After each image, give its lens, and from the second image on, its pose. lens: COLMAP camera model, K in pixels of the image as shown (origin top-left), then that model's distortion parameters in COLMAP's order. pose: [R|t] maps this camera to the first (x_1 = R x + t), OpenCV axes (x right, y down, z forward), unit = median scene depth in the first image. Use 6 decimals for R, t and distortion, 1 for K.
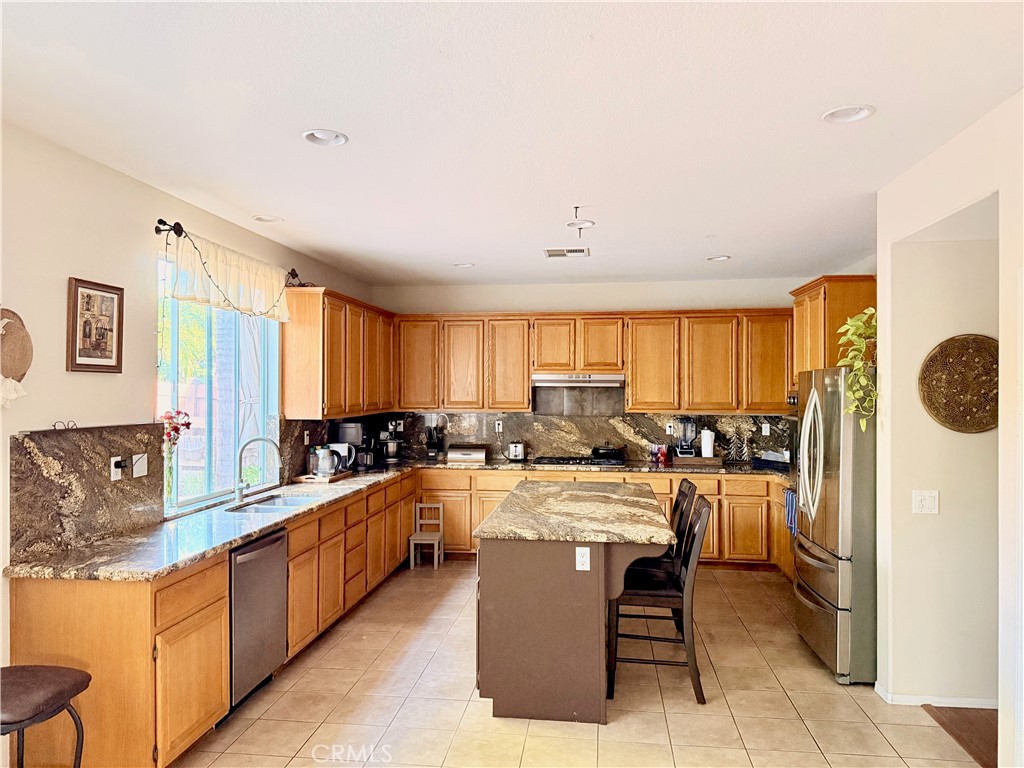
lens RADIAL K [[749.8, 0, 508.0], [0, 749.8, 383.2], [0, 0, 1]] dist [0.066550, -0.083244]
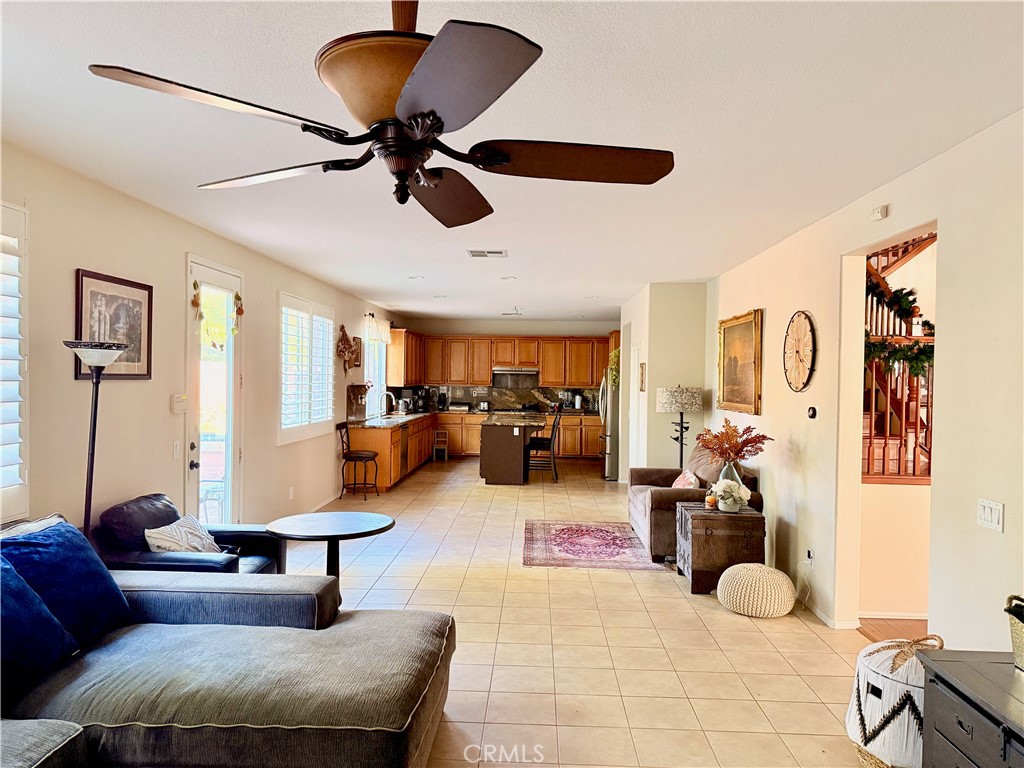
lens RADIAL K [[749.8, 0, 514.0], [0, 749.8, 388.7], [0, 0, 1]] dist [0.066550, -0.083244]
pose [[0.995829, 0.011641, 0.090488, -0.092772], [-0.014277, 0.999491, 0.028531, -0.011981], [-0.090110, -0.029704, 0.995489, -1.003784]]
